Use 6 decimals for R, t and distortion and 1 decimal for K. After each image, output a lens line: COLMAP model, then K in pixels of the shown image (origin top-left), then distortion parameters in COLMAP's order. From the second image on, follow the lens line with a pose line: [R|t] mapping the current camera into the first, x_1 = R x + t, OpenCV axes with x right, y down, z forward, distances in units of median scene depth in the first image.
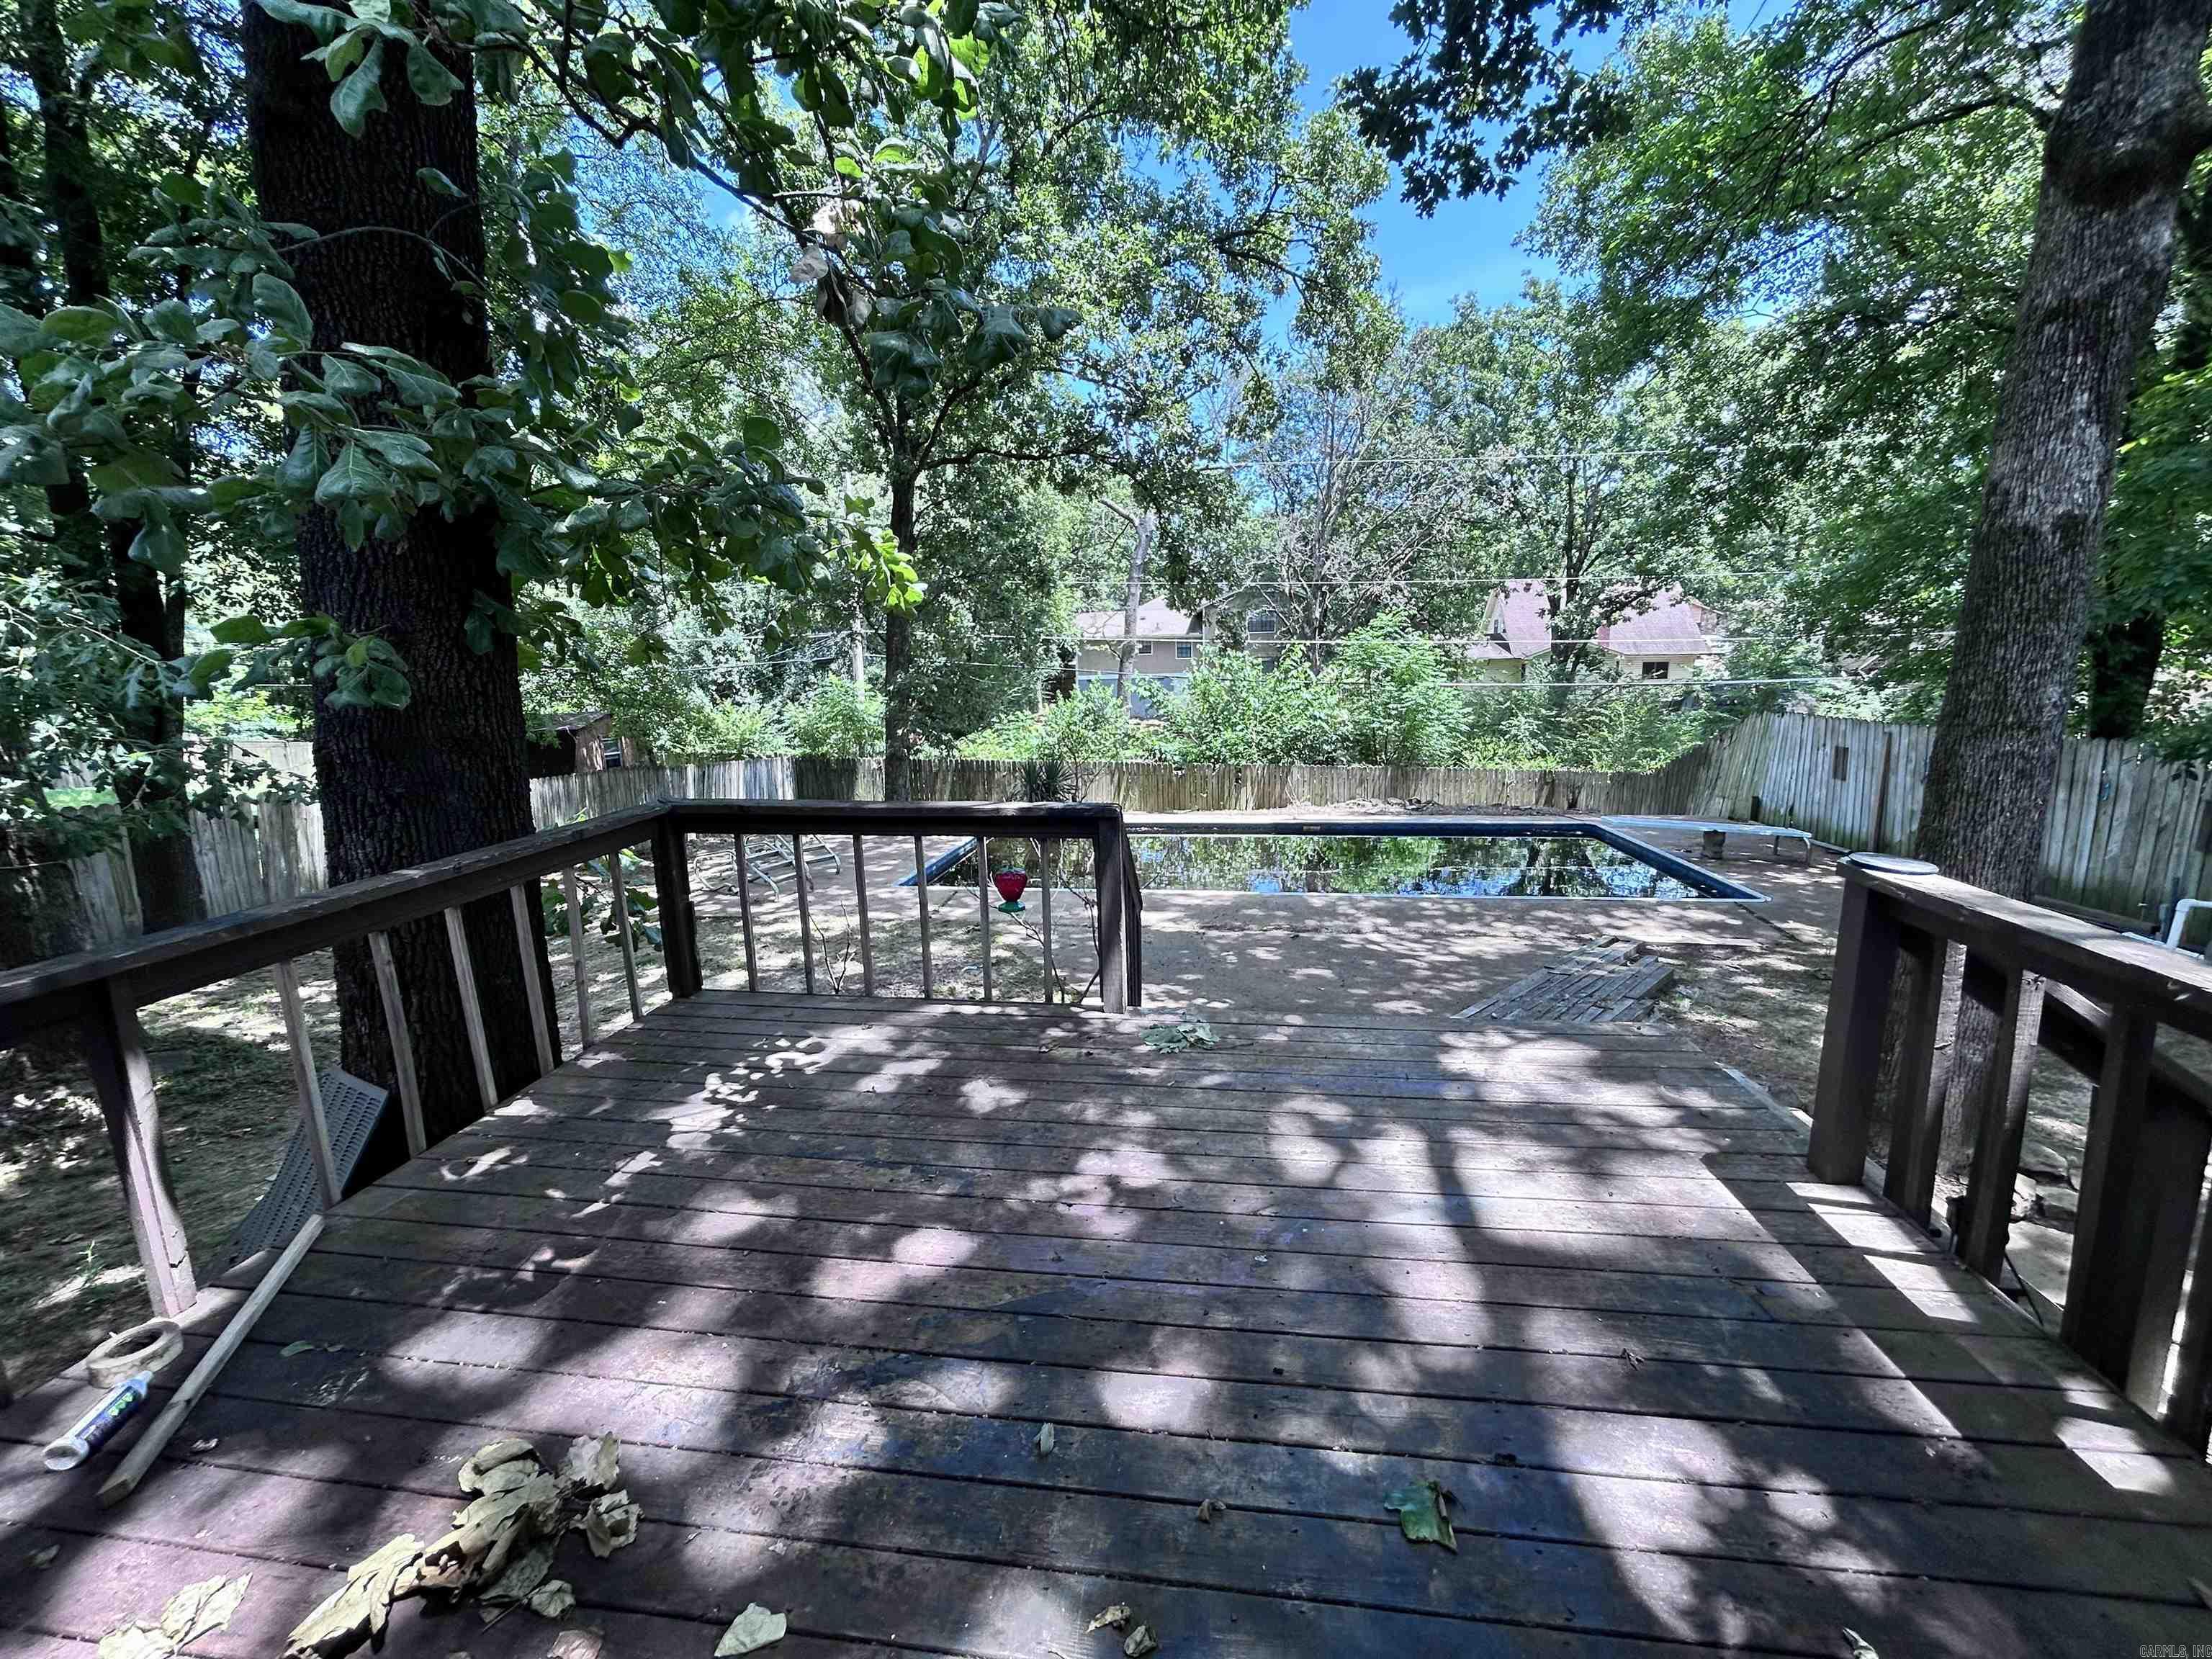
lens RADIAL K [[890.9, 0, 1099.7], [0, 890.9, 823.7], [0, 0, 1]] dist [-0.000770, 0.000024]
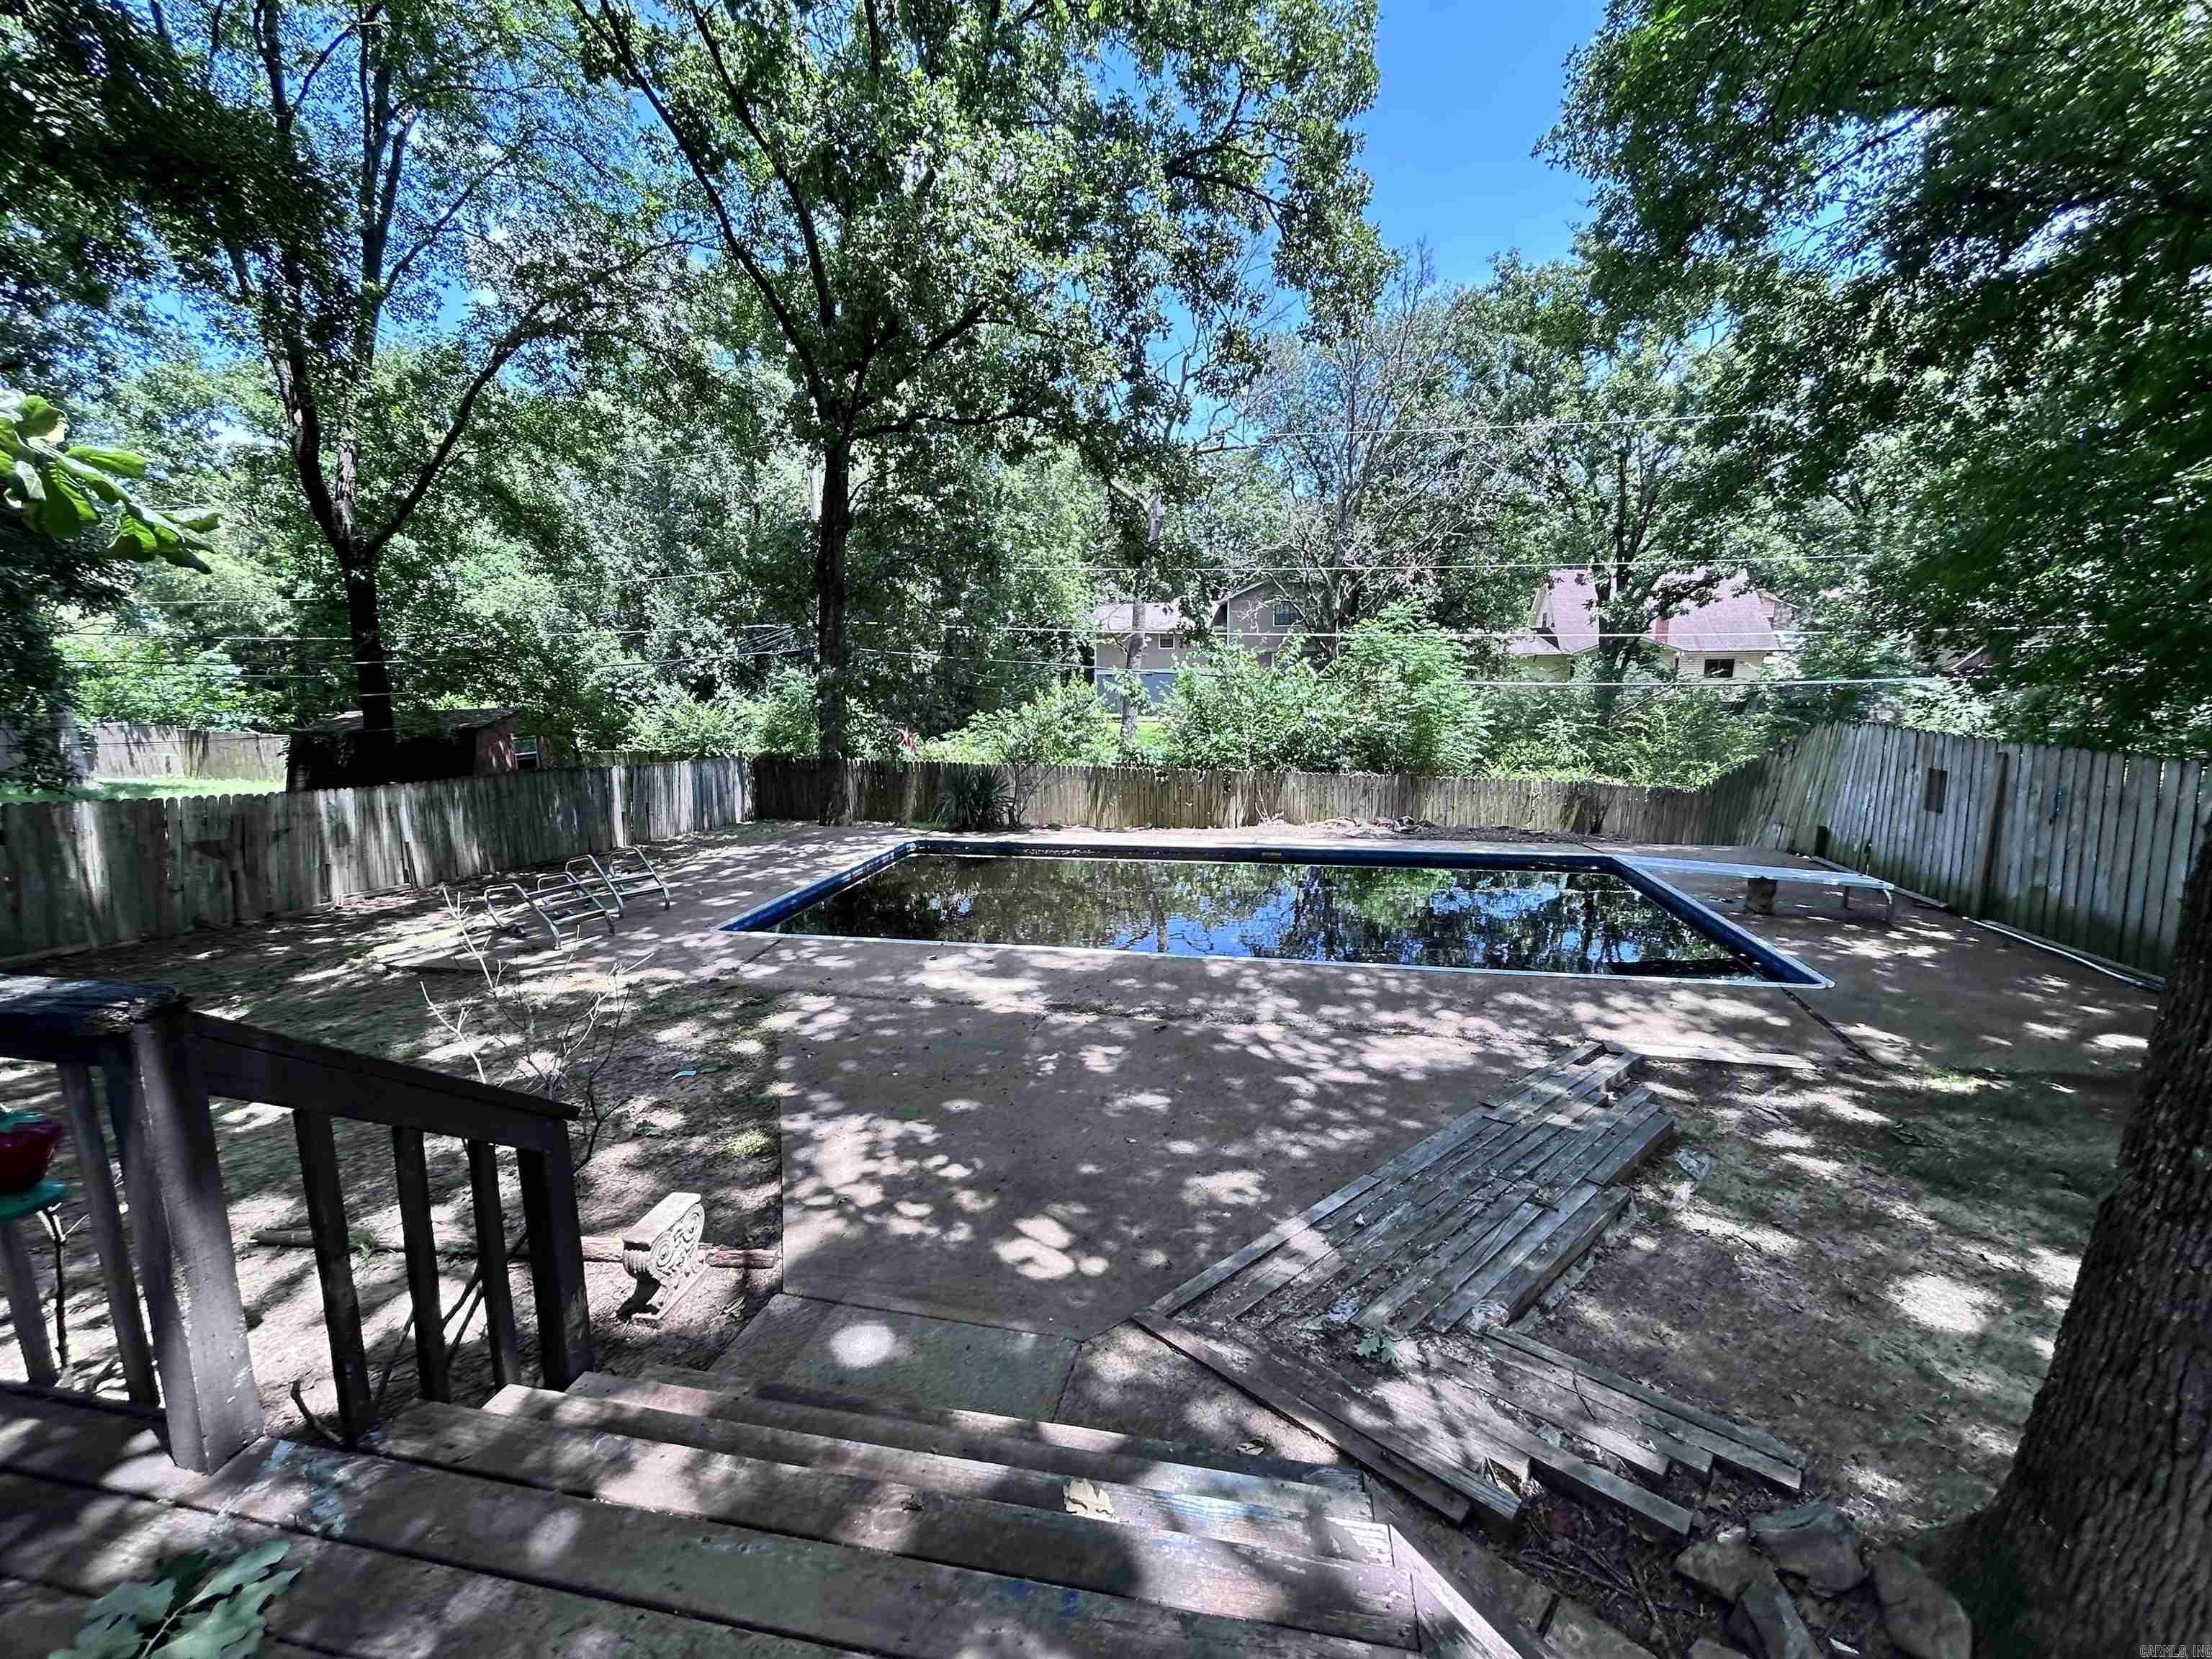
lens RADIAL K [[890.9, 0, 1099.7], [0, 890.9, 823.7], [0, 0, 1]] dist [-0.000770, 0.000024]
pose [[0.998435, 0.014329, -0.054062, 0.101513], [-0.014035, 0.999885, 0.005824, -0.022460], [0.054139, -0.005056, 0.998521, 0.127768]]
